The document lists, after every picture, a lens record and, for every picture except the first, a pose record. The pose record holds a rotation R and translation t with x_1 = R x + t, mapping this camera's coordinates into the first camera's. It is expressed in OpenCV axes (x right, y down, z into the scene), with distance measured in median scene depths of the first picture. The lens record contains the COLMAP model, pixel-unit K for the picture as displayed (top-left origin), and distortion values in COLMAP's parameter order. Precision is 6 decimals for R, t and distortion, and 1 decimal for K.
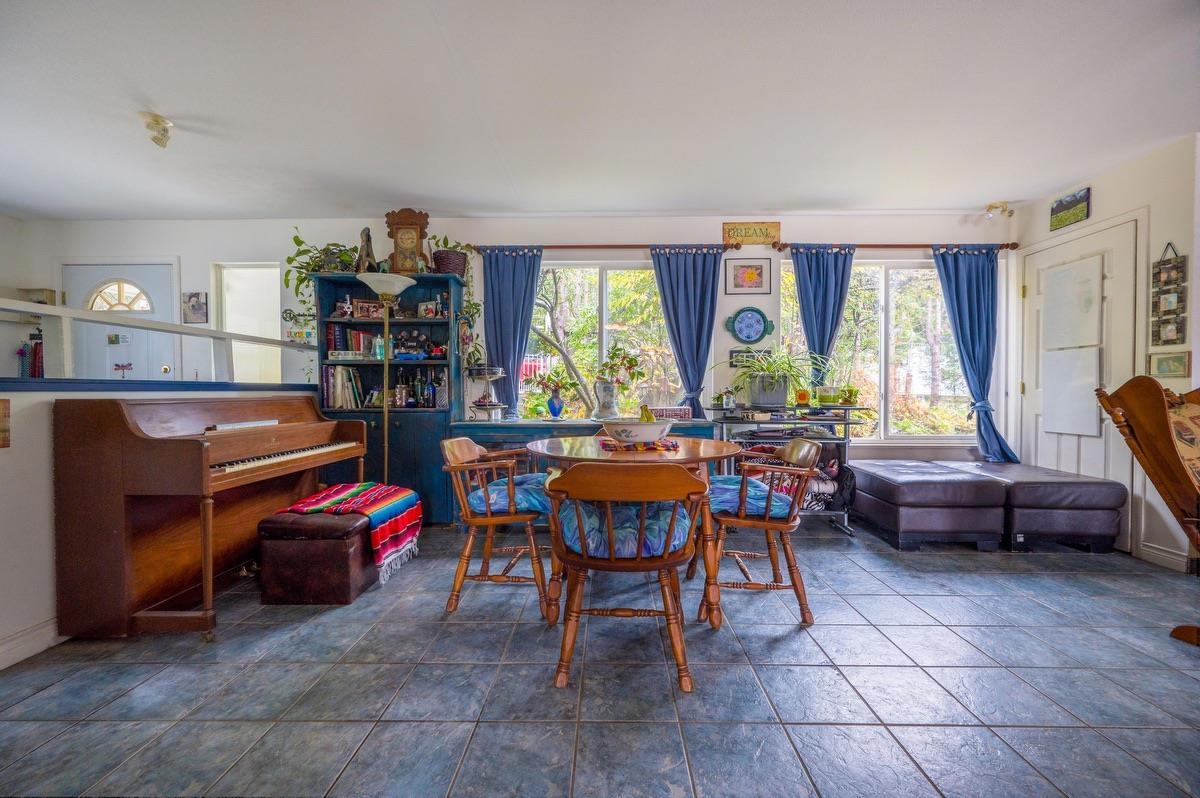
lens RADIAL K [[471.1, 0, 604.3], [0, 471.1, 400.5], [0, 0, 1]] dist [-0.000516, 0.000742]
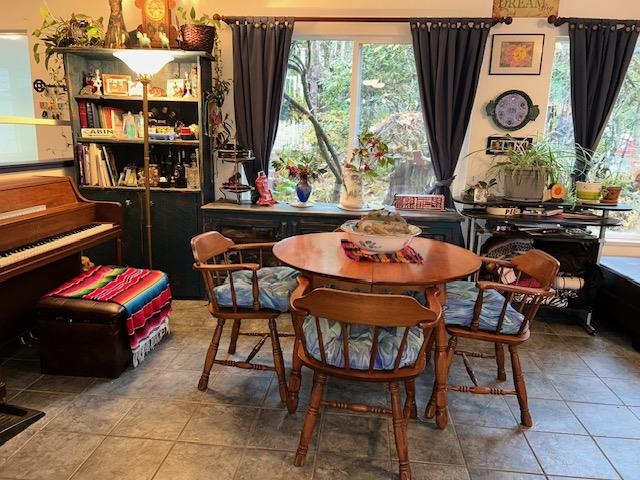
lens RADIAL K [[482.8, 0, 320.0], [0, 482.8, 240.0], [0, 0, 1]] dist [0.047510, -0.048254]
pose [[0.996214, 0.047199, -0.073003, 0.011727], [-0.032375, 0.980797, 0.192327, -0.084980], [0.080679, -0.189235, 0.978612, -0.026940]]
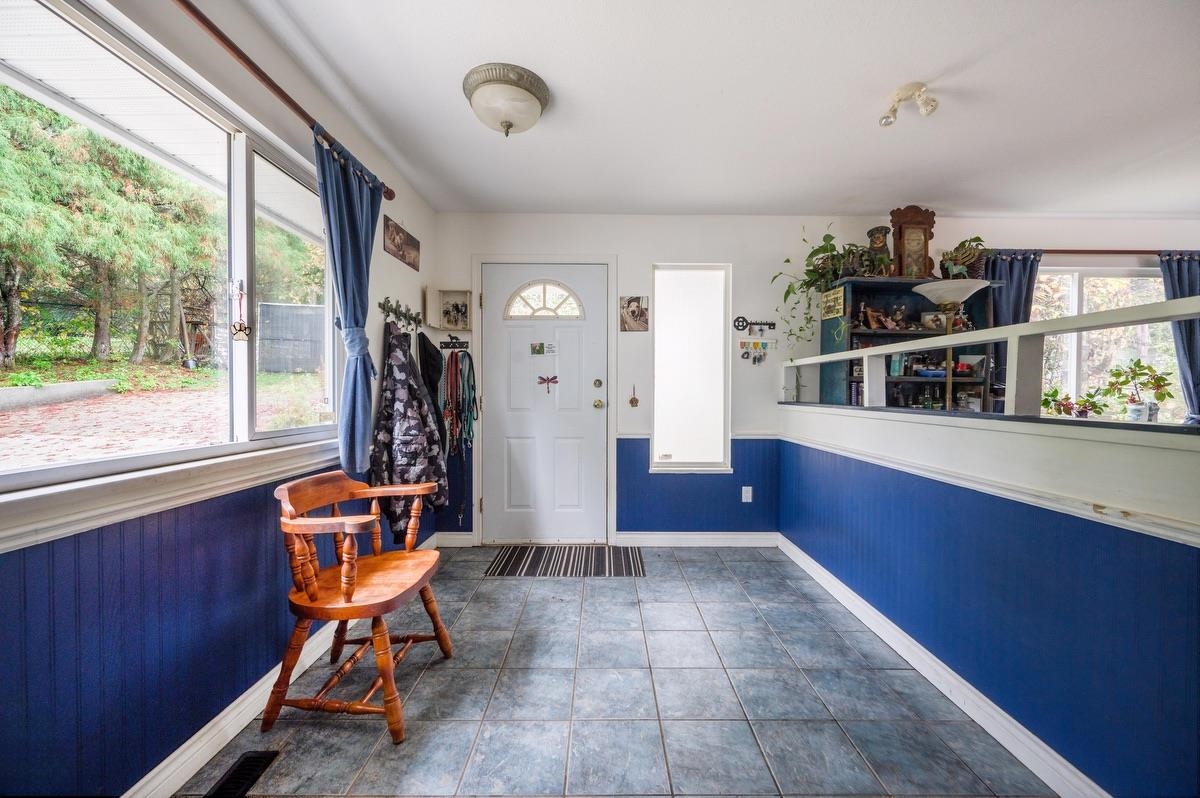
lens RADIAL K [[471.1, 0, 604.3], [0, 471.1, 400.5], [0, 0, 1]] dist [-0.000516, 0.000742]
pose [[0.999678, 0.007566, 0.024225, -1.025780], [-0.007594, 0.999971, 0.001075, -0.037874], [-0.024216, -0.001258, 0.999706, 0.128374]]
